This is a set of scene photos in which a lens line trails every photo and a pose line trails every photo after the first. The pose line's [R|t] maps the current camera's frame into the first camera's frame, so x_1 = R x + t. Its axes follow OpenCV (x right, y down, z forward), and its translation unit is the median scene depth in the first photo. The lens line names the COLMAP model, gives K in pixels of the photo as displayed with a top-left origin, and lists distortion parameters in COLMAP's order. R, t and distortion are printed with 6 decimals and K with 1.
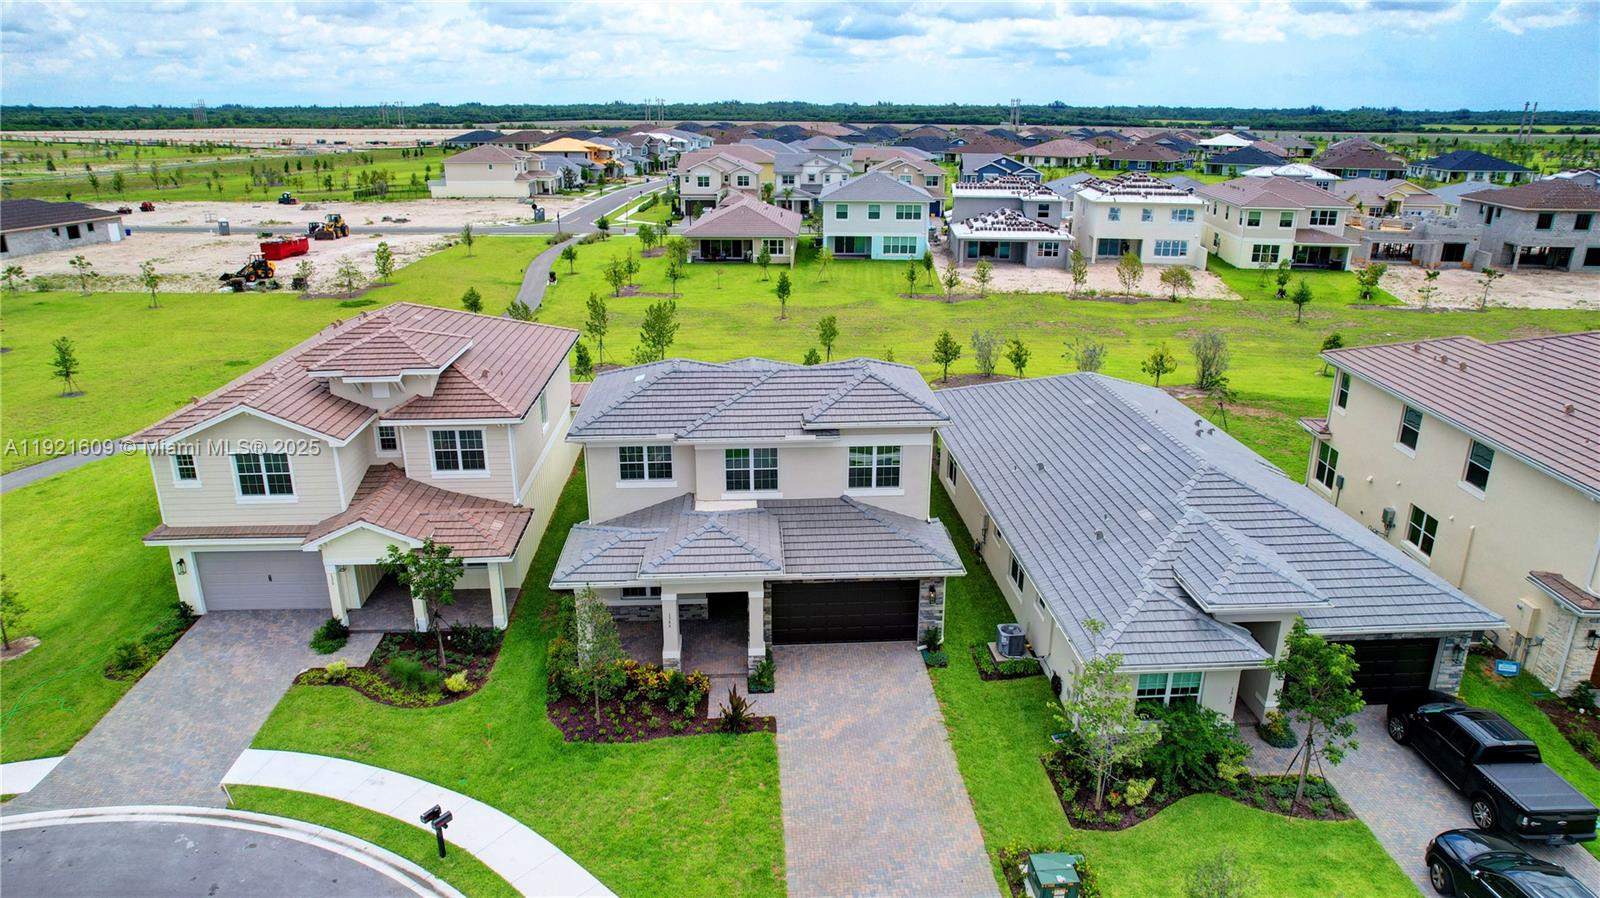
lens RADIAL K [[1030.3, 0, 793.6], [0, 1030.3, 449.2], [0, 0, 1]] dist [-0.082407, 0.076096]
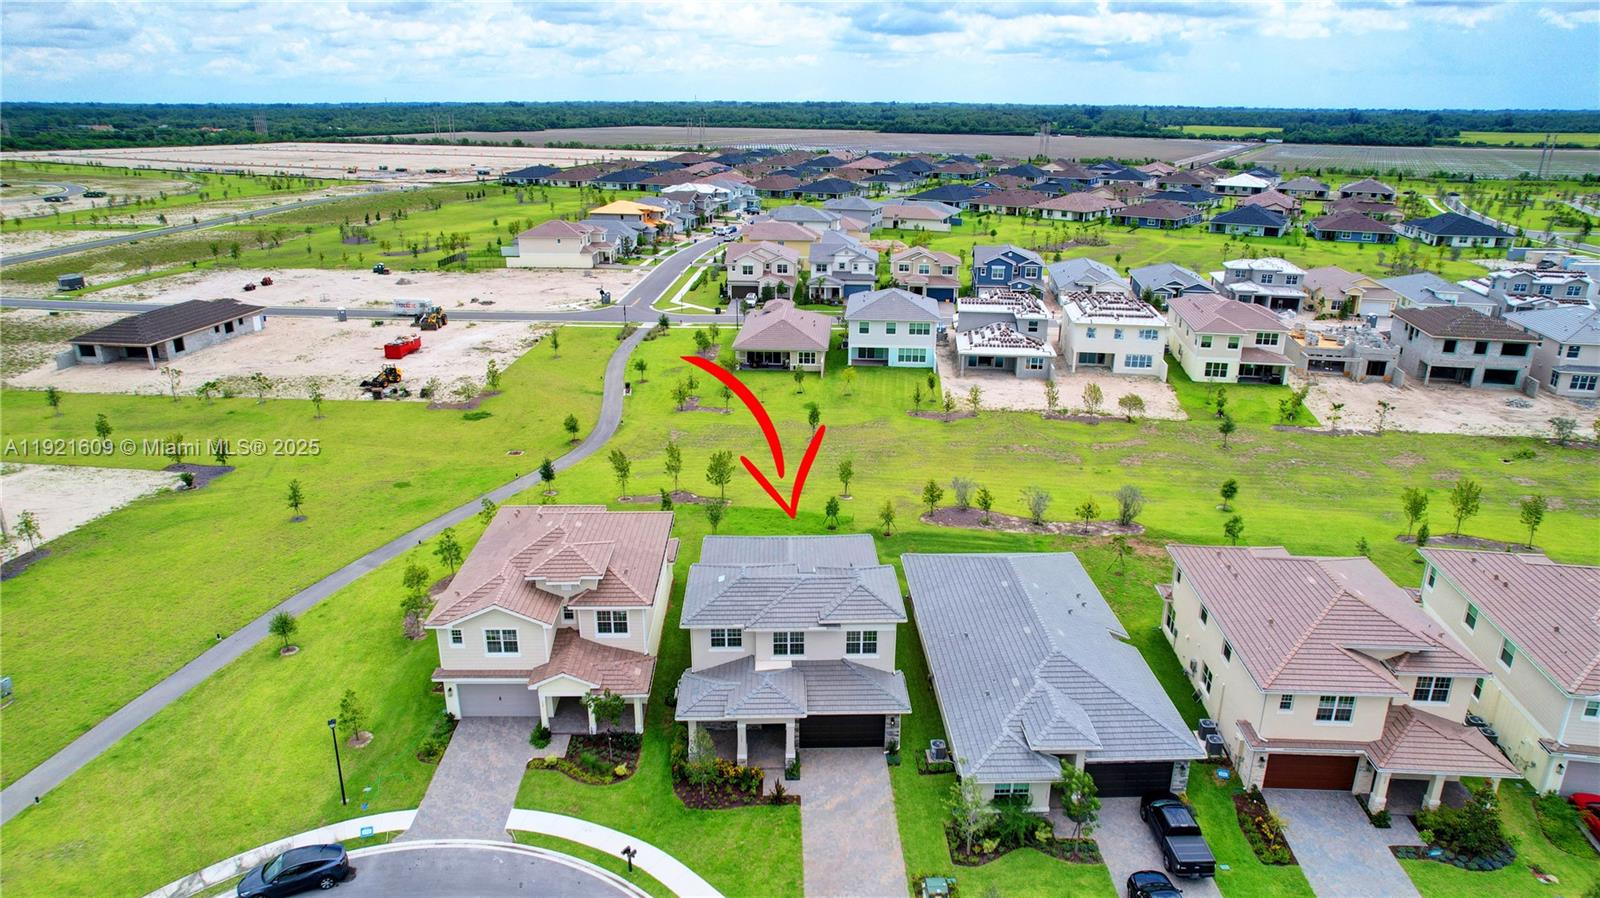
lens RADIAL K [[1030.3, 0, 793.6], [0, 1030.3, 449.2], [0, 0, 1]] dist [-0.082407, 0.076096]
pose [[0.999367, 0.013190, -0.033039, 0.018654], [-0.012931, 0.999884, 0.008031, -0.311106], [0.033141, -0.007598, 0.999422, -0.681015]]
